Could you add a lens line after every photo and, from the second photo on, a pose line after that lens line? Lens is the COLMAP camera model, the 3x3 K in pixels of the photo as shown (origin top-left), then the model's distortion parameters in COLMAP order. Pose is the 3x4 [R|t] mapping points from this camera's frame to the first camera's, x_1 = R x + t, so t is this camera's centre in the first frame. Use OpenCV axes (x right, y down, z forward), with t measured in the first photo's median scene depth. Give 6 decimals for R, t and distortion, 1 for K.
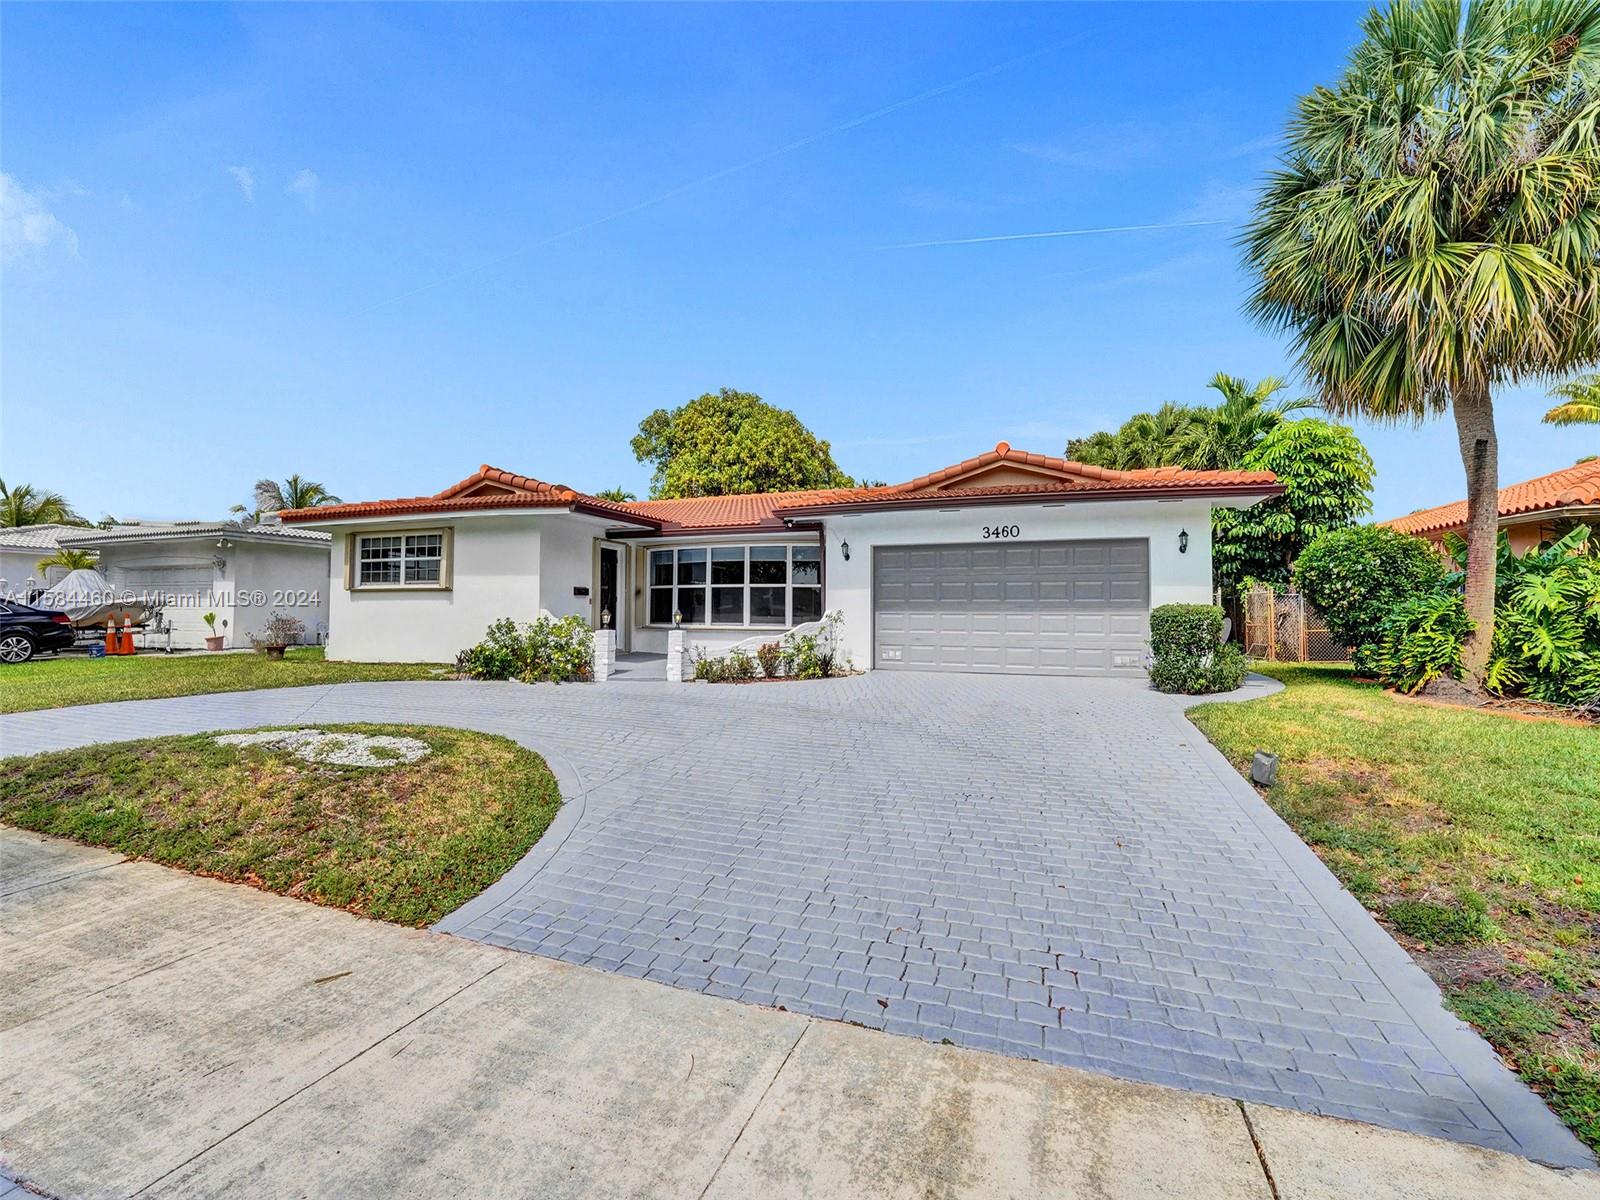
lens RADIAL K [[654.3, 0, 800.4], [0, 654.3, 597.2], [0, 0, 1]] dist [-0.024905, 0.000289]
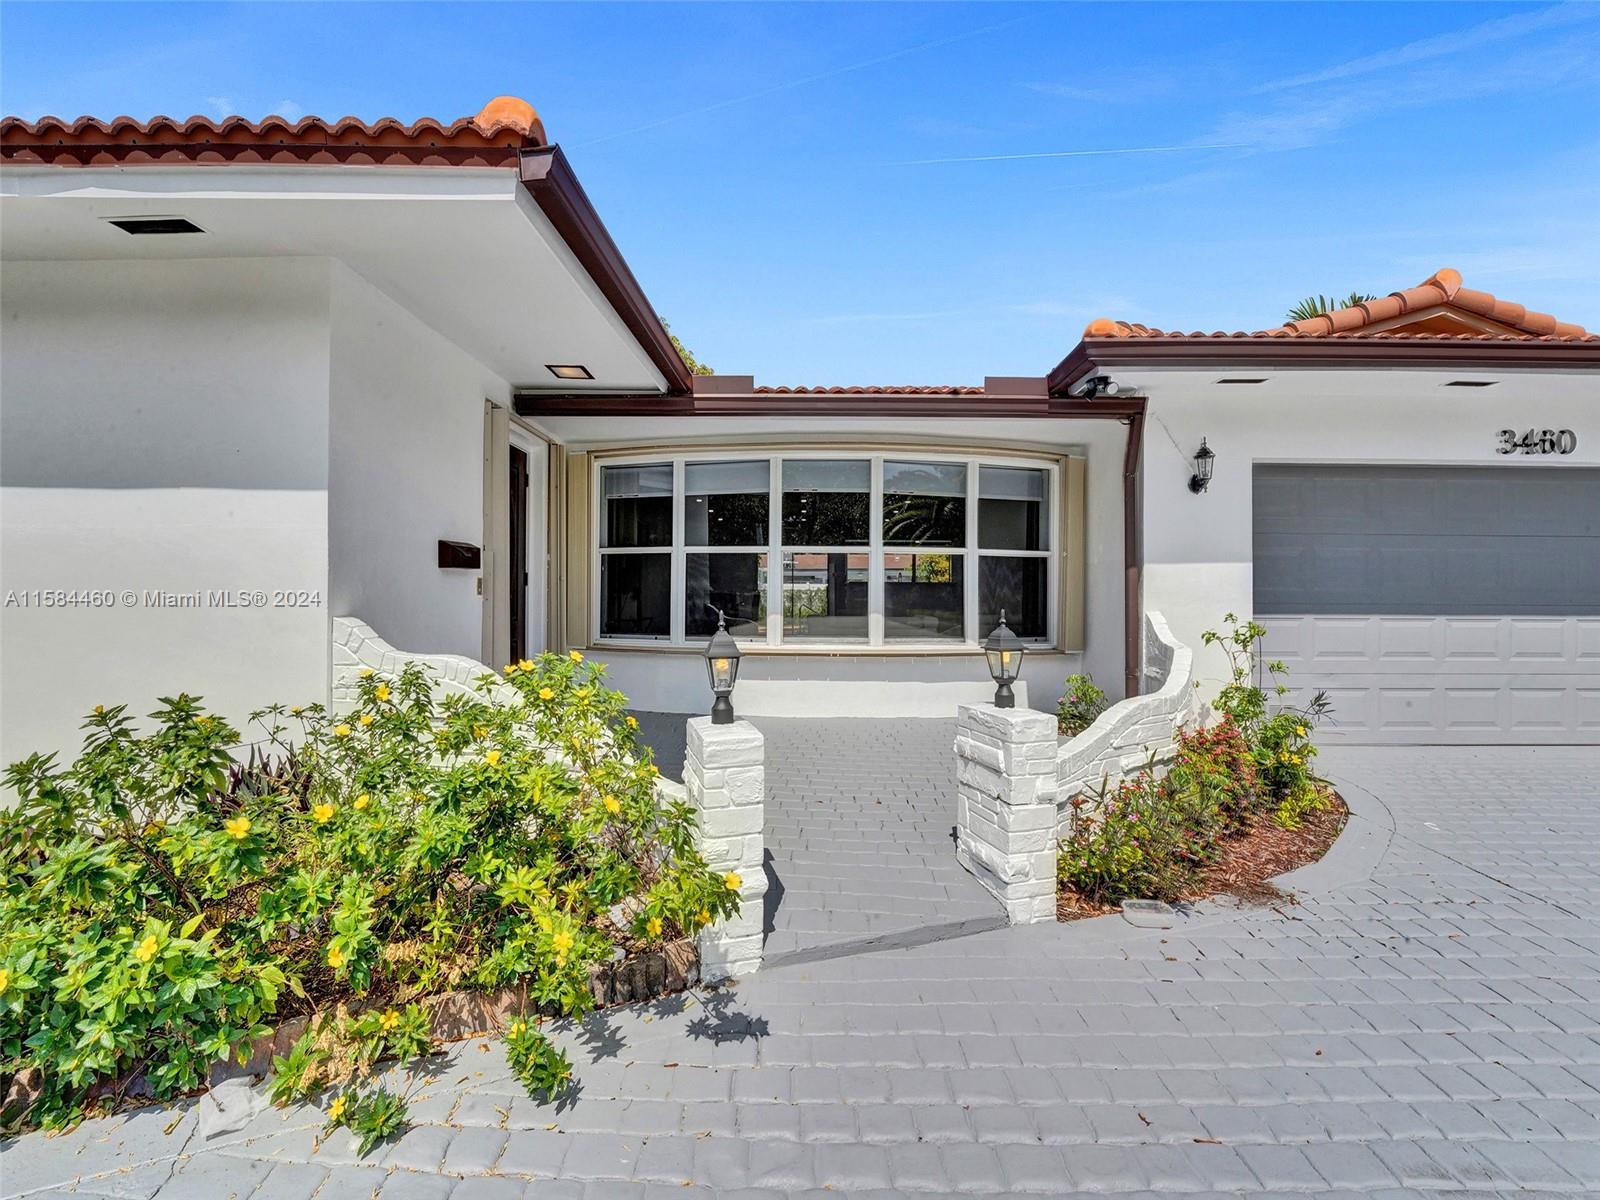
lens RADIAL K [[647.4, 0, 826.6], [0, 647.4, 602.3], [0, 0, 1]] dist [-0.000131, 0.000060]
pose [[0.933136, -0.004134, 0.359499, -0.268374], [-0.011263, 0.999107, 0.040726, -0.000831], [-0.359346, -0.042052, 0.932256, 0.613032]]
